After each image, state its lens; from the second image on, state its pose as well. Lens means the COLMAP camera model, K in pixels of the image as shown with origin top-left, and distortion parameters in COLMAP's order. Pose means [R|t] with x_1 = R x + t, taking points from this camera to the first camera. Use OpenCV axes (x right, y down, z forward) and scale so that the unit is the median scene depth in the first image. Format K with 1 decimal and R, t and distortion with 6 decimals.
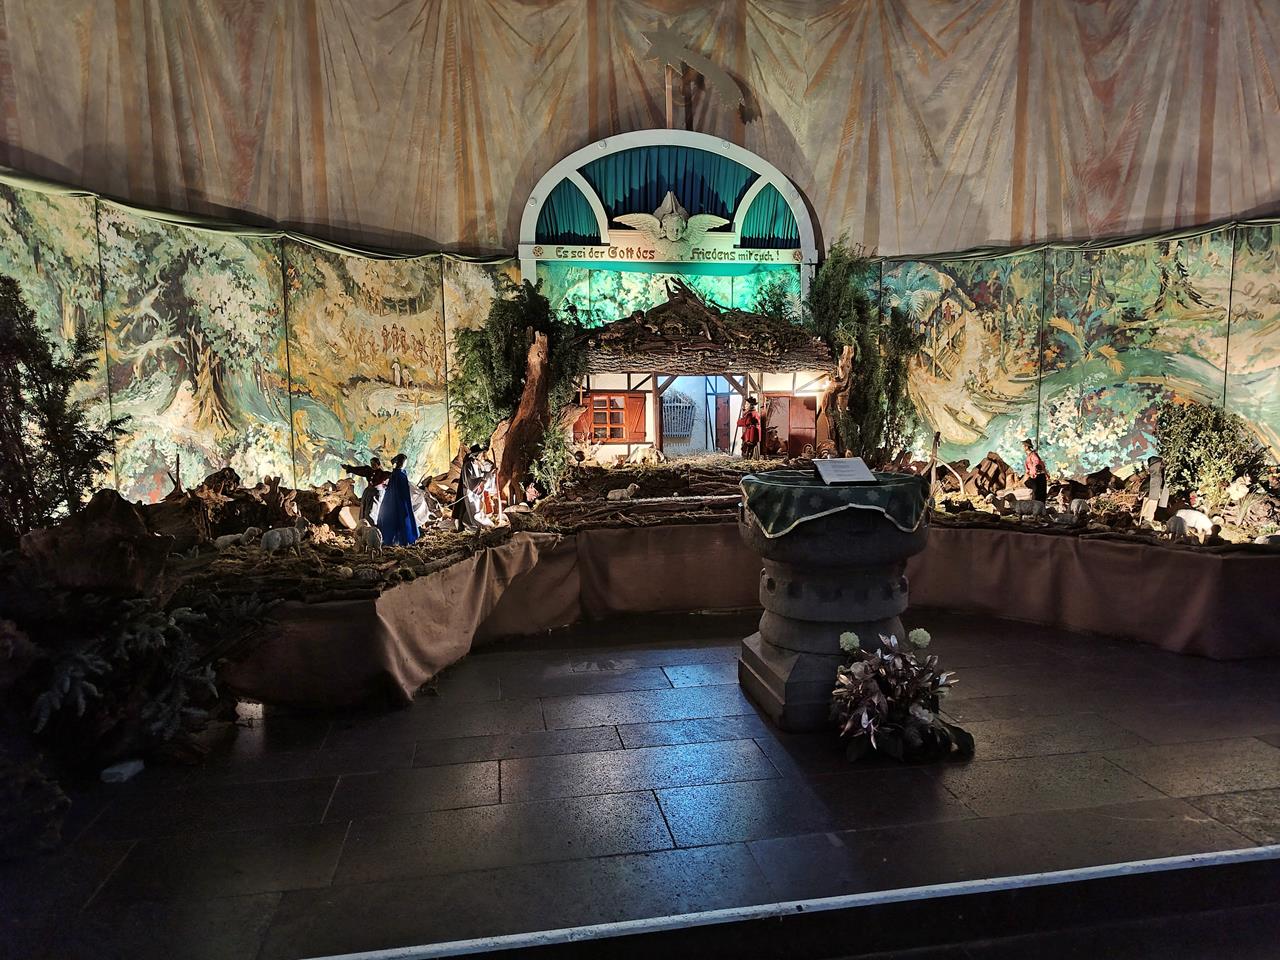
lens RADIAL K [[910.4, 0, 647.7], [0, 910.4, 485.2], [0, 0, 1]] dist [0.067030, -0.057508]
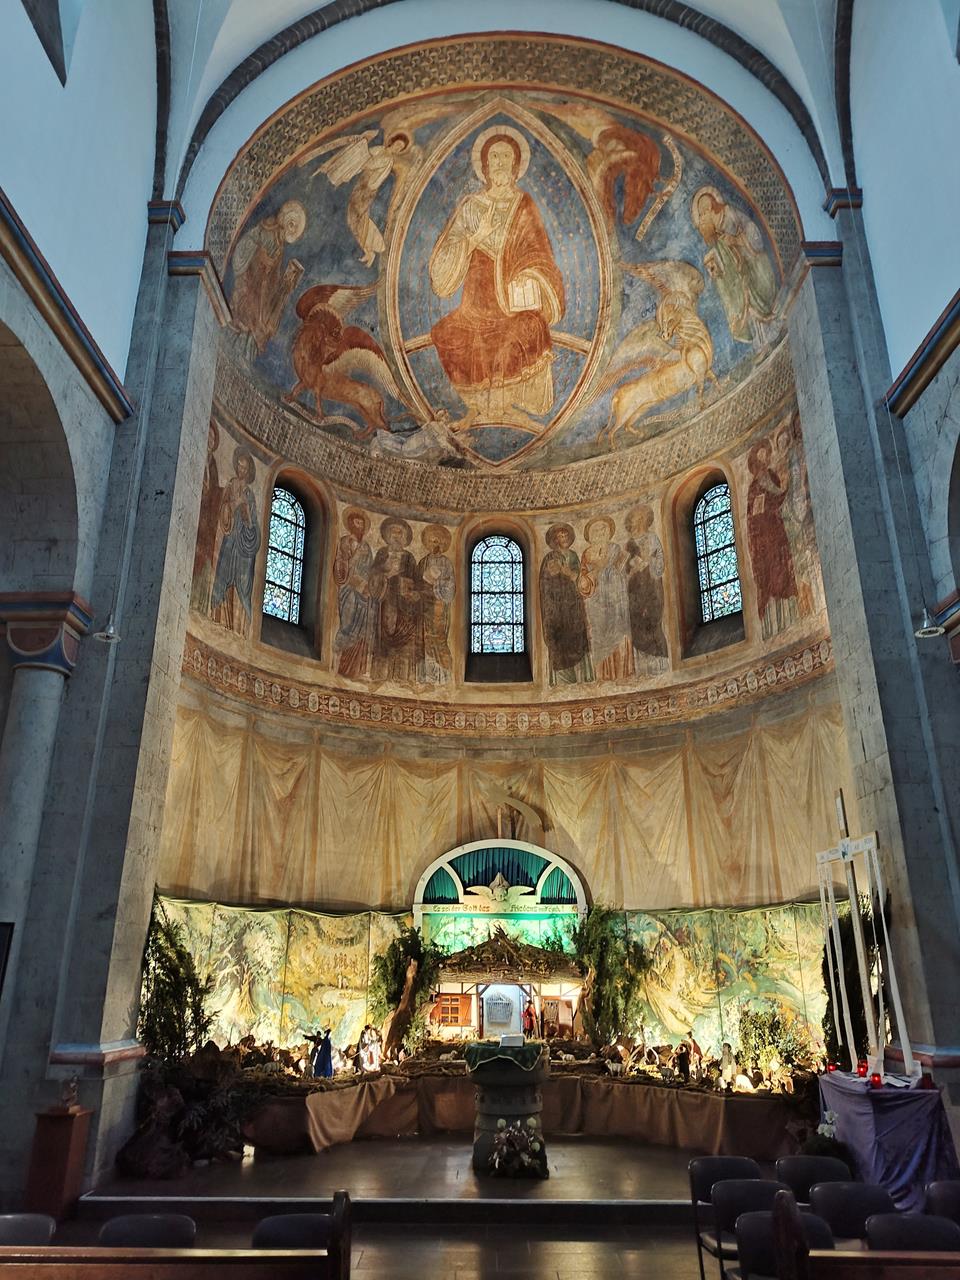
lens RADIAL K [[910.4, 0, 469.2], [0, 910.4, 635.9], [0, 0, 1]] dist [0.067030, -0.057508]
pose [[0.982570, -0.049880, -0.179076, 0.351777], [-0.033315, 0.900480, -0.433621, 0.044719], [0.182883, 0.432028, 0.883122, -0.894372]]
